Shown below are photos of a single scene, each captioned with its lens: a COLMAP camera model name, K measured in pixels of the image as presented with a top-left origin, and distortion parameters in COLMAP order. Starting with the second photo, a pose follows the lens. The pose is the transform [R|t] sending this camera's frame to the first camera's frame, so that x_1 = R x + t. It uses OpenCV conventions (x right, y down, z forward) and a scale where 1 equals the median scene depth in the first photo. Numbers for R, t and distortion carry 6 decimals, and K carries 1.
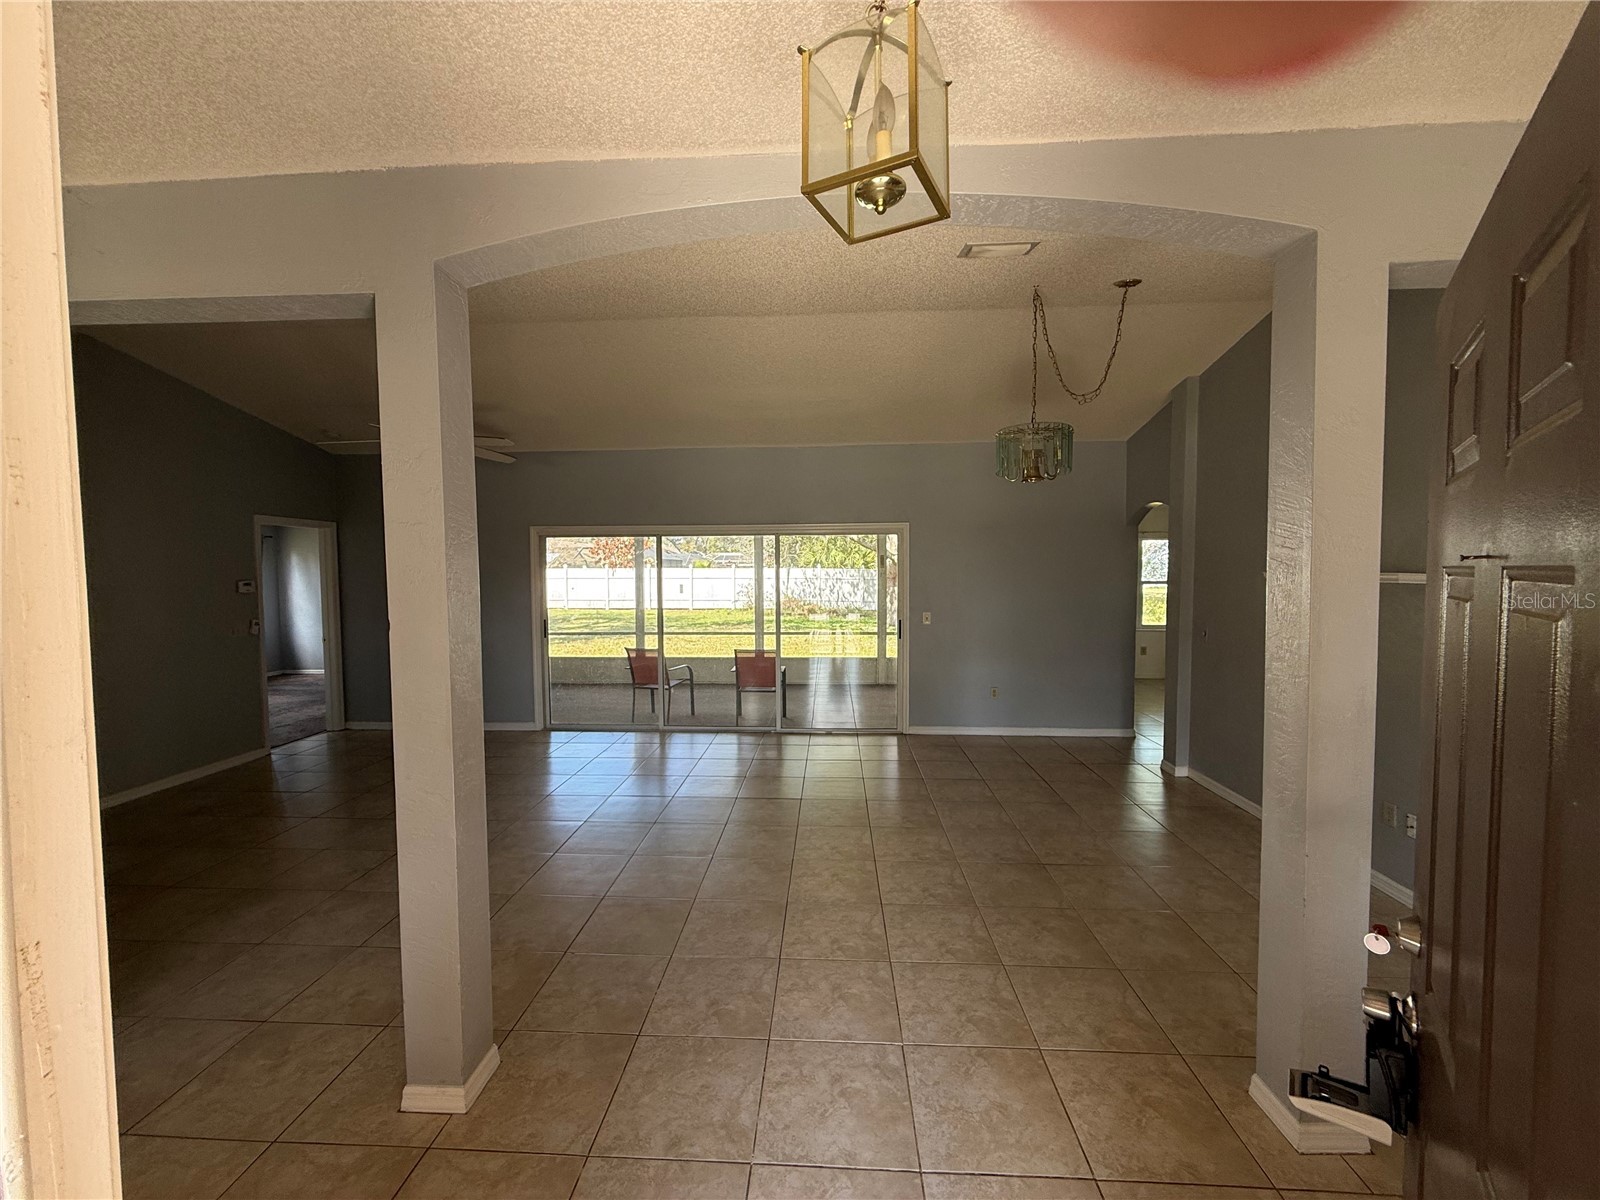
lens RADIAL K [[632.9, 0, 800.0], [0, 632.9, 600.0], [0, 0, 1]] dist [0.001252, -0.000119]
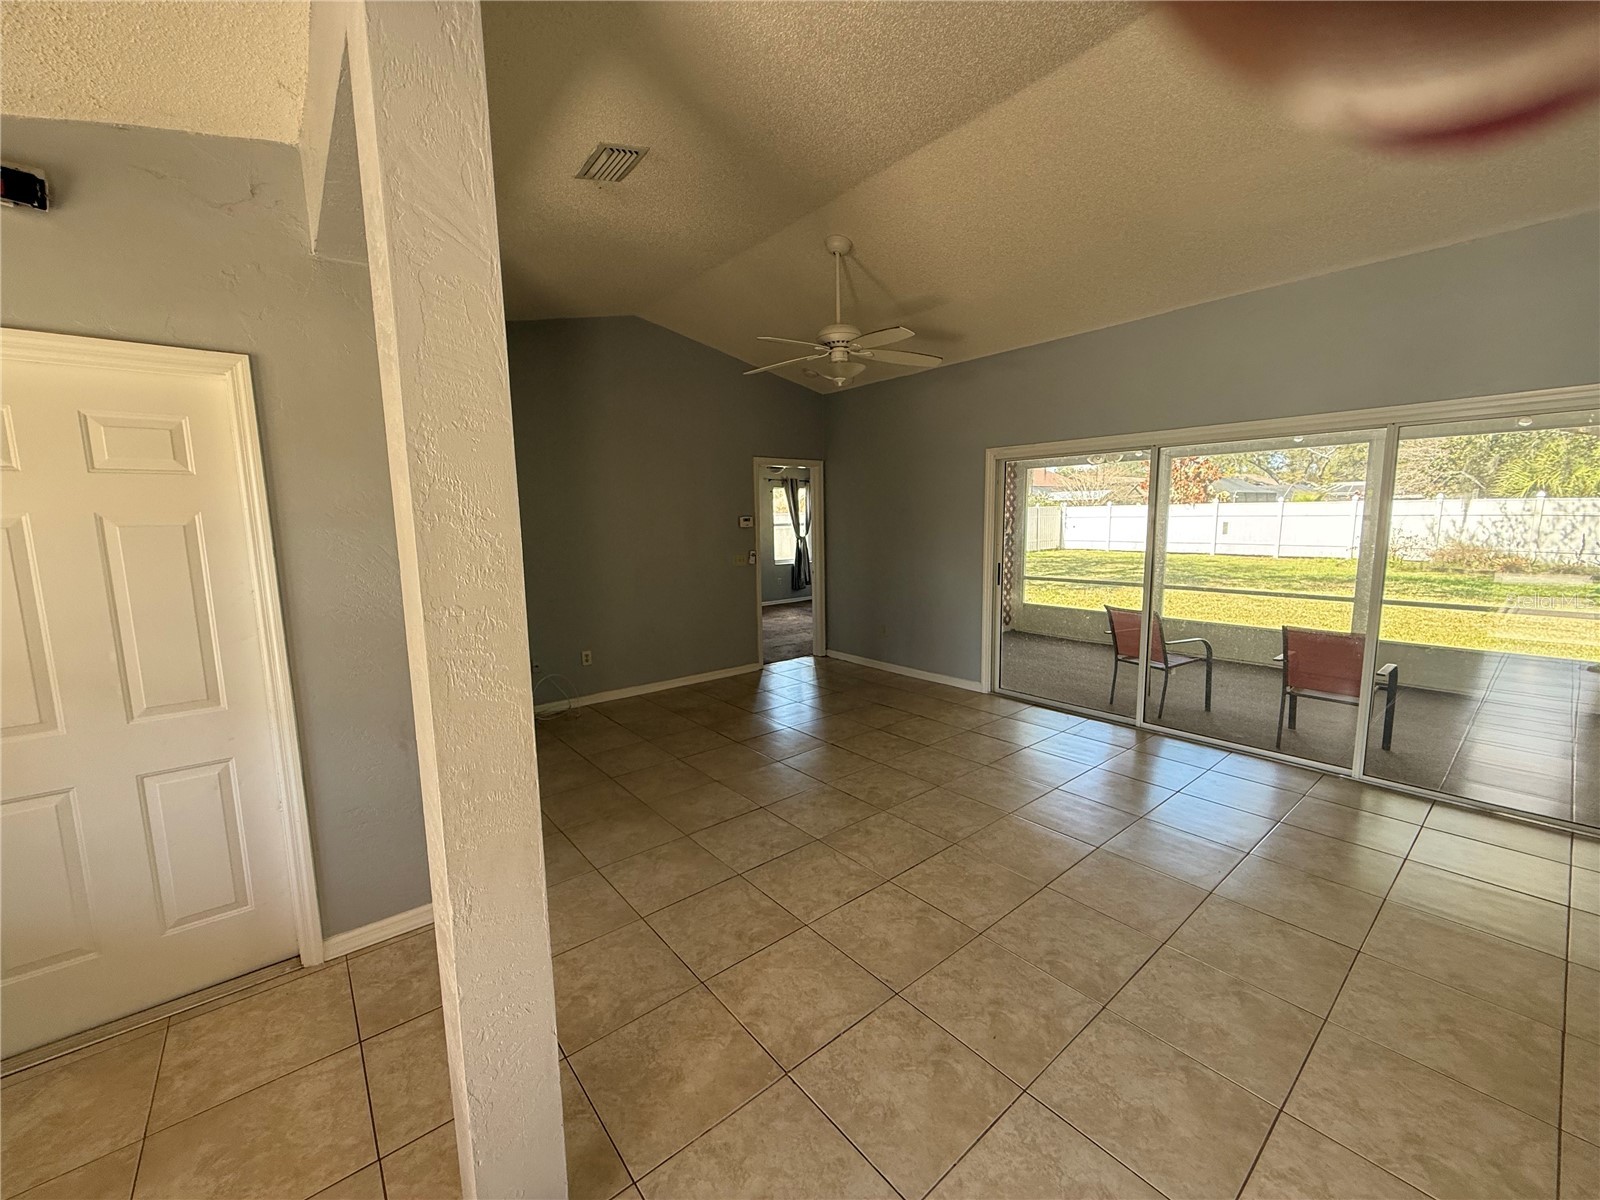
lens RADIAL K [[632.9, 0, 800.0], [0, 632.9, 600.0], [0, 0, 1]] dist [0.001252, -0.000119]
pose [[0.672858, 0.091526, -0.734088, 0.033109], [-0.021908, 0.994347, 0.103895, -0.001324], [0.739447, -0.053824, 0.671059, 0.251399]]
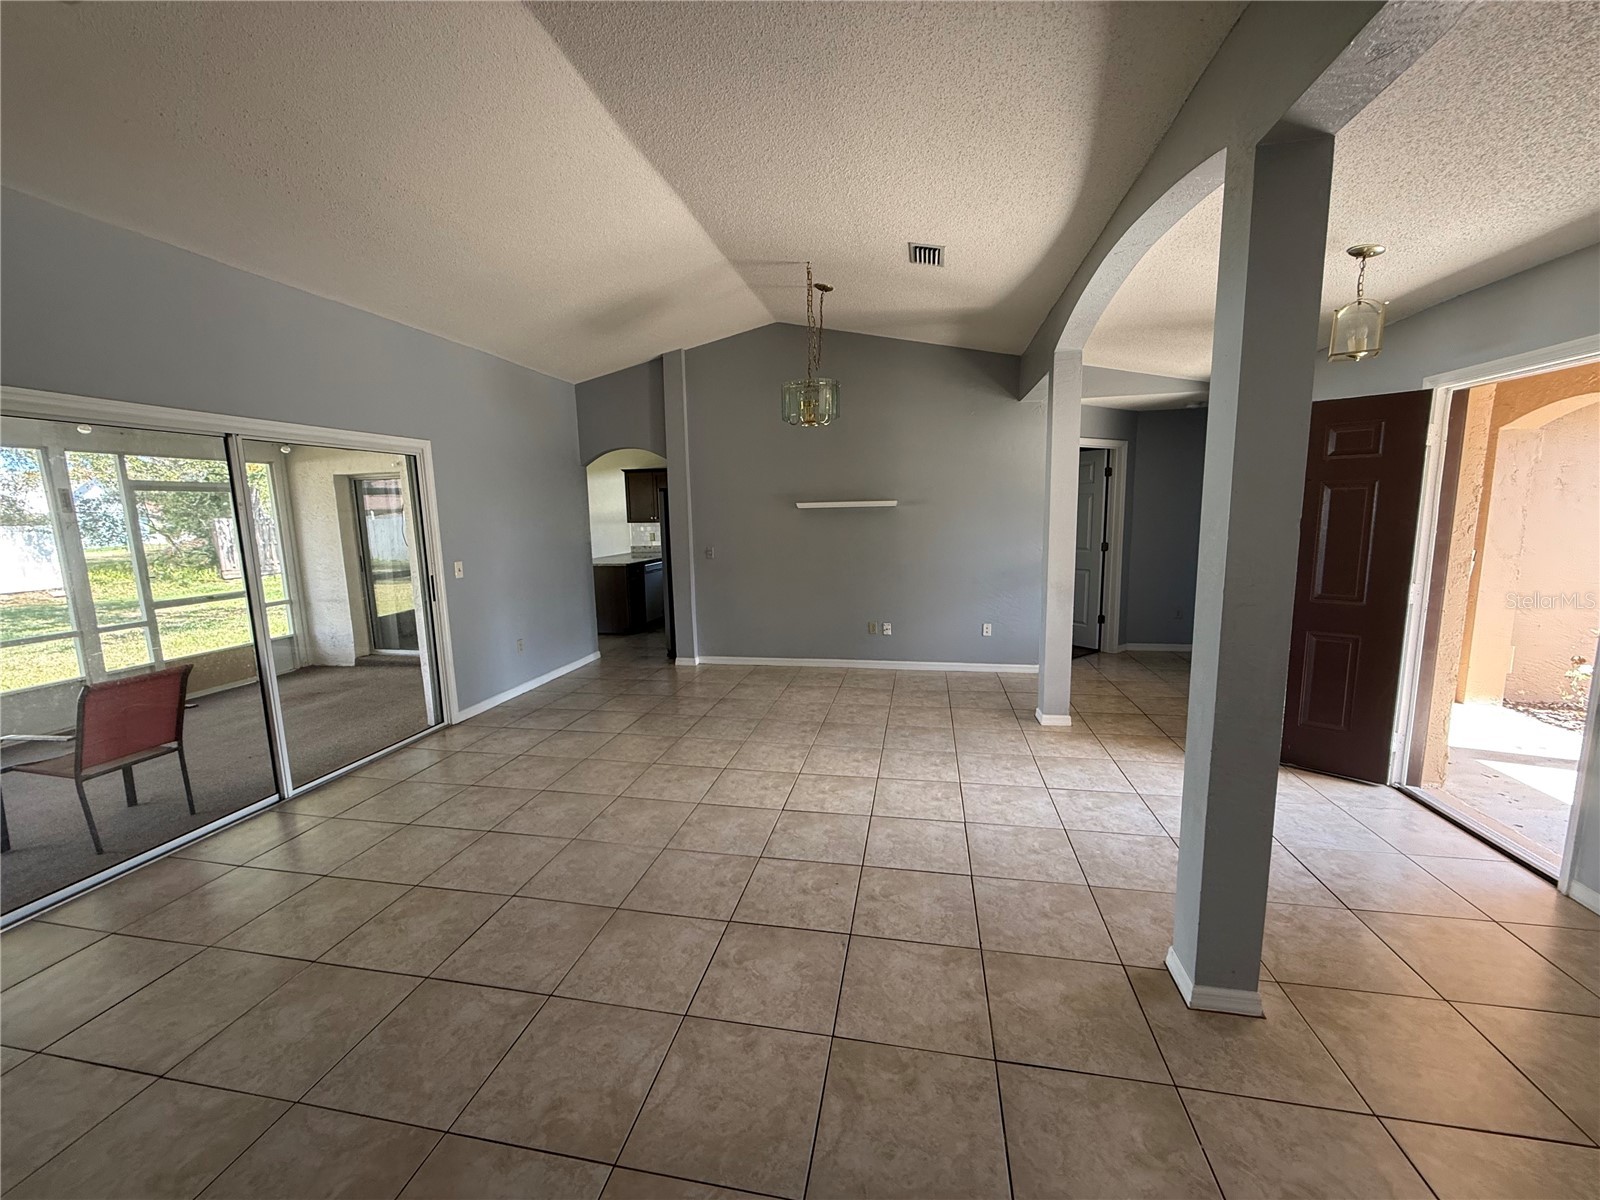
lens RADIAL K [[632.9, 0, 800.0], [0, 632.9, 600.0], [0, 0, 1]] dist [0.001252, -0.000119]
pose [[0.143287, -0.138757, 0.979906, -0.483400], [0.070074, 0.989060, 0.129807, -0.004963], [-0.987197, 0.050067, 0.151443, 0.459065]]
